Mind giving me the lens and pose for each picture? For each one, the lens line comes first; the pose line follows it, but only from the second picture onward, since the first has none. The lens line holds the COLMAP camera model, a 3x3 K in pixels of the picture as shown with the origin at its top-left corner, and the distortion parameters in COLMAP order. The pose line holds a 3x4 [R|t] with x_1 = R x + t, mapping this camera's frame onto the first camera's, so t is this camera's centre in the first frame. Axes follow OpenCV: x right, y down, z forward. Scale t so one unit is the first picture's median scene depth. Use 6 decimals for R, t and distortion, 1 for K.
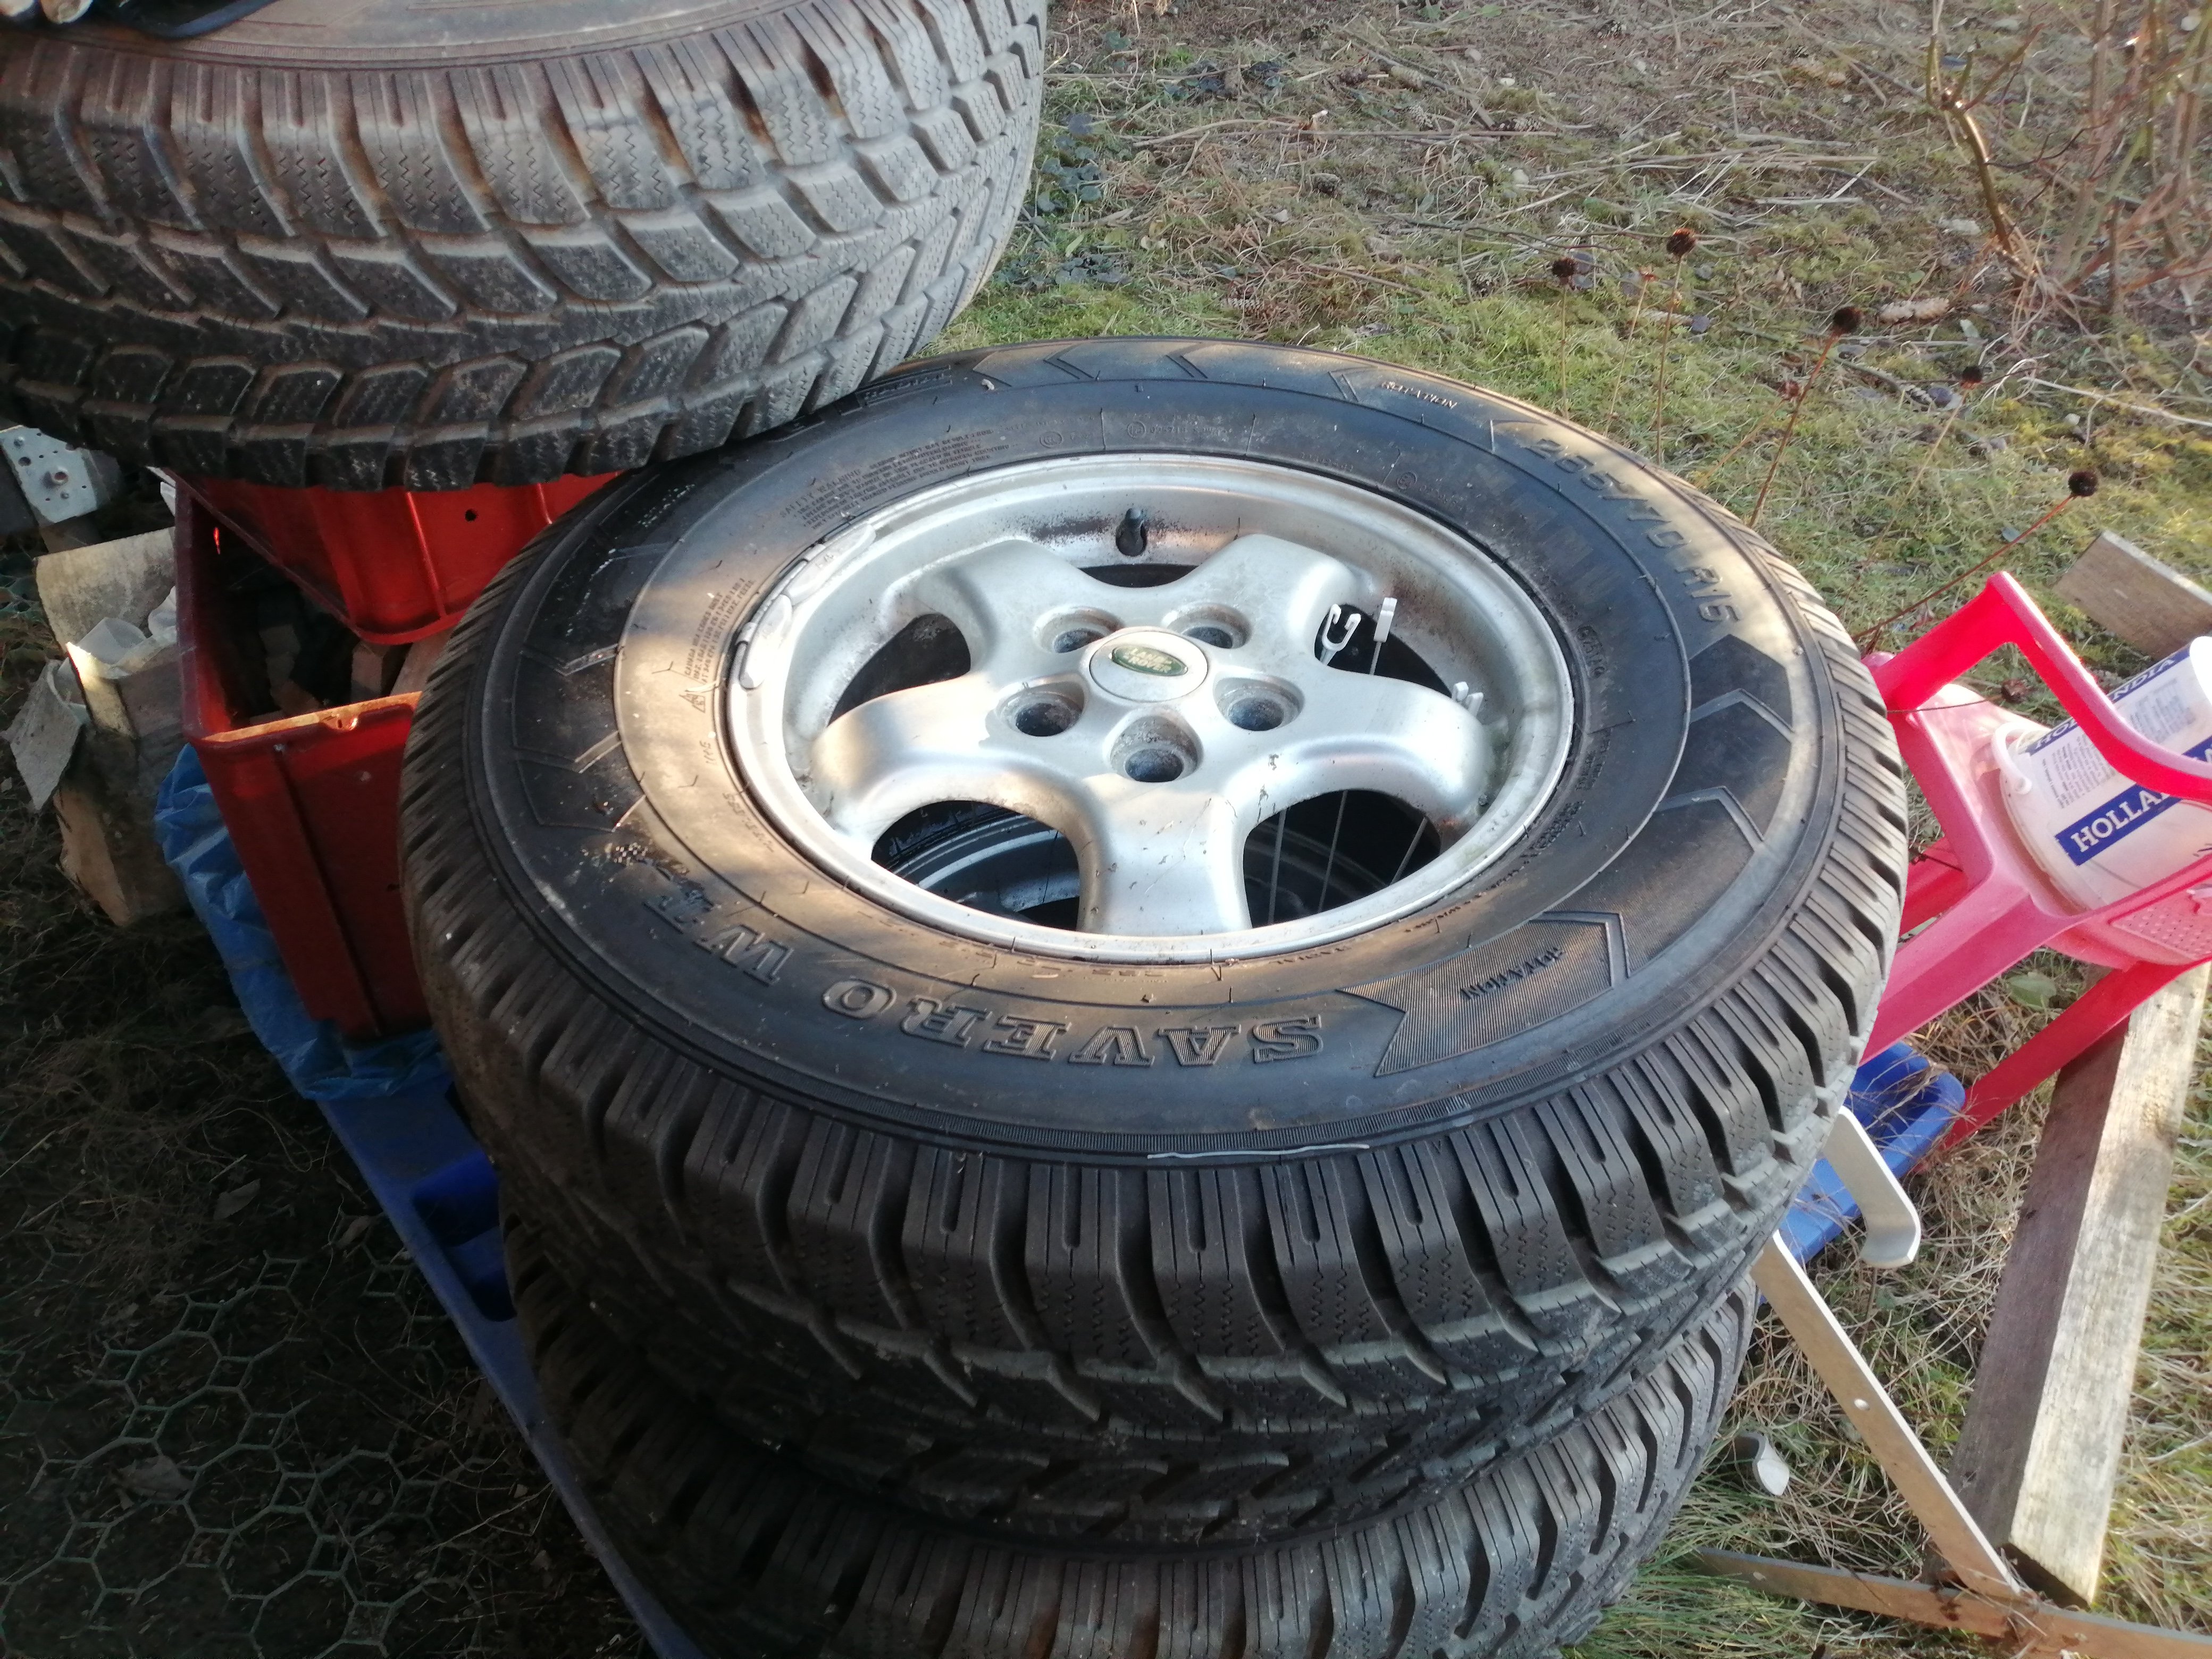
lens RADIAL K [[1857.2, 0, 1098.2], [0, 1857.2, 819.7], [0, 0, 1]] dist [0.011332, -0.027984]
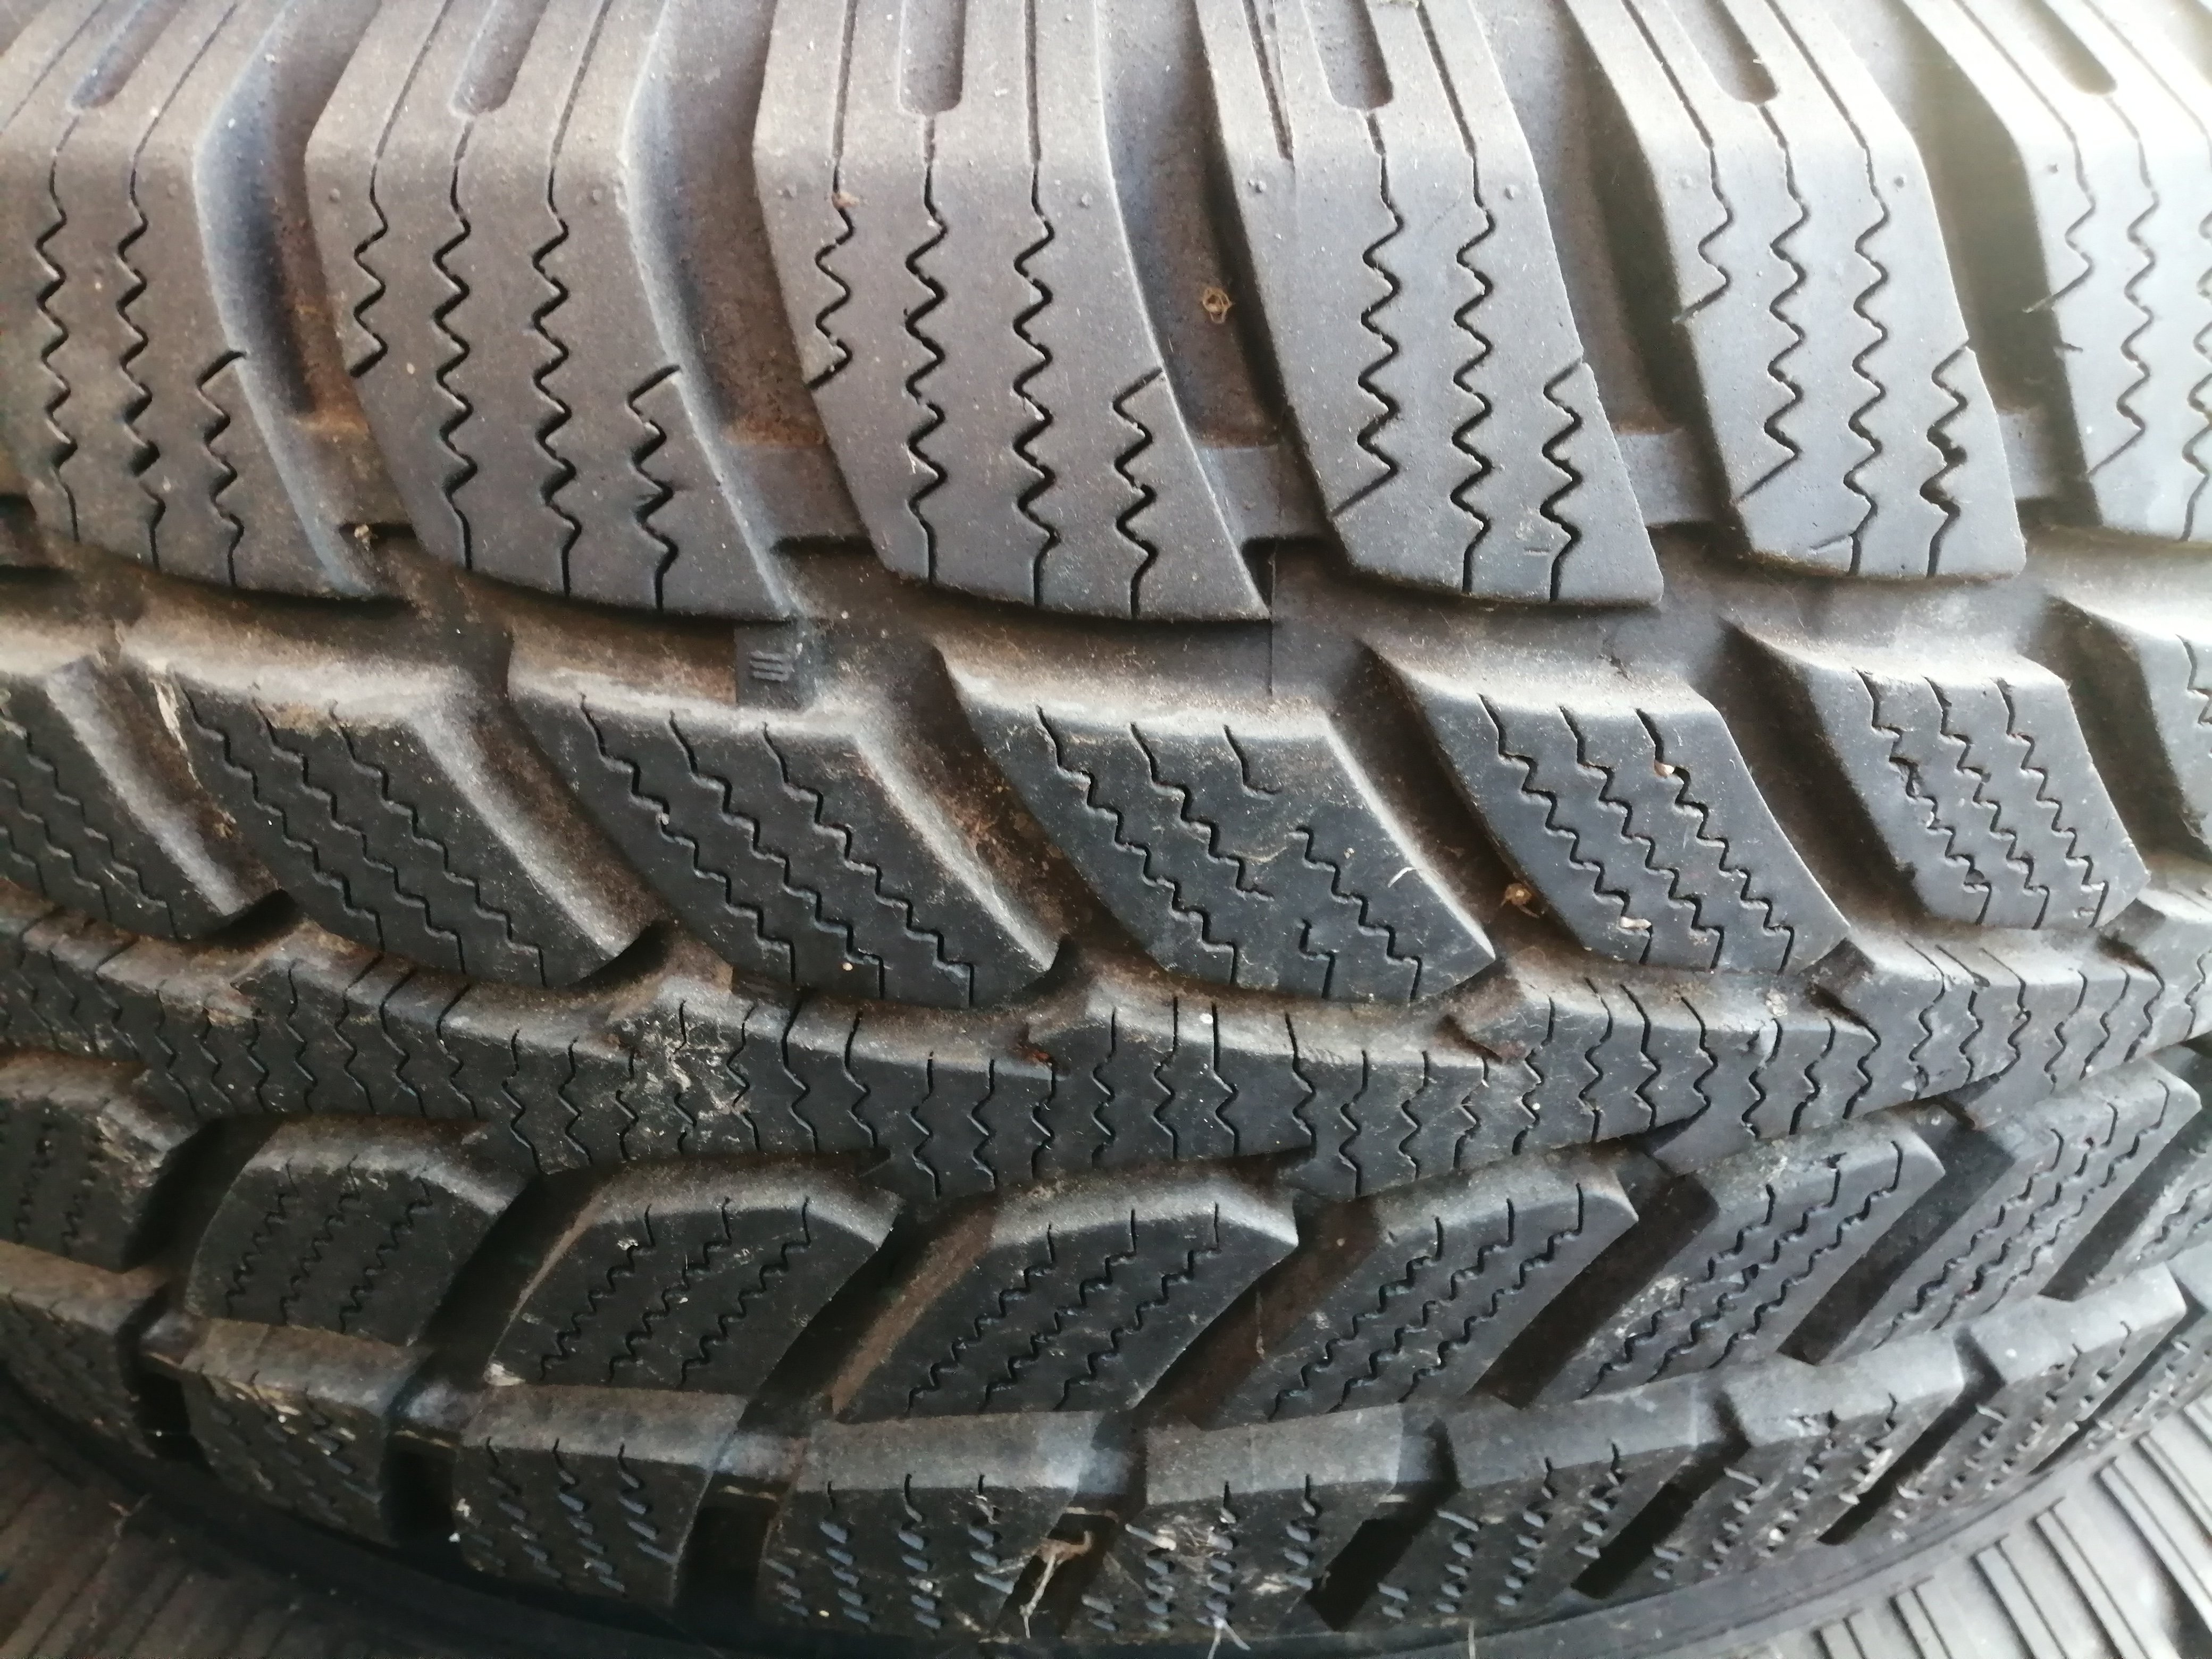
lens RADIAL K [[1857.2, 0, 1121.3], [0, 1857.2, 823.1], [0, 0, 1]] dist [0.011332, -0.027984]
pose [[0.996500, 0.034310, -0.076228, 0.093864], [-0.053102, 0.964078, -0.260258, 0.357035], [0.064560, 0.263395, 0.962525, 0.691444]]
